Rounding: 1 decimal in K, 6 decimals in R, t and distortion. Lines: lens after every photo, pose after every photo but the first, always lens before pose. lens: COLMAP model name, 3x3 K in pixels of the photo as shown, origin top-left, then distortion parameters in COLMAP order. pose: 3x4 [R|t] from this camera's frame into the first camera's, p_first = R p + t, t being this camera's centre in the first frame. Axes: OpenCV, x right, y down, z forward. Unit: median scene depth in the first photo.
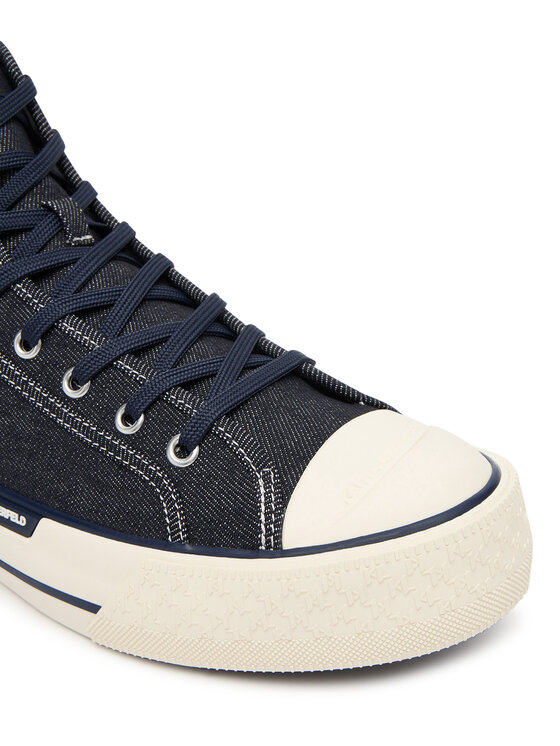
lens RADIAL K [[1011.0, 0, 281.9], [0, 1011.0, 373.2], [0, 0, 1]] dist [-0.068534, 0.000000]
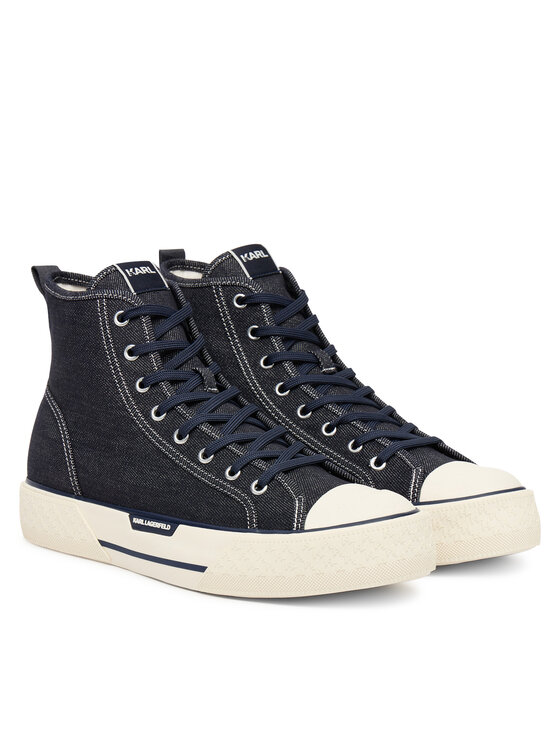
lens RADIAL K [[1760.2, 0, 279.5], [0, 1760.2, 372.6], [0, 0, 1]] dist [0.009441, 0.000000]
pose [[0.994341, 0.075066, -0.075176, 0.175657], [-0.092972, 0.957262, -0.273871, 0.767402], [0.051405, 0.279310, 0.958824, -2.260251]]
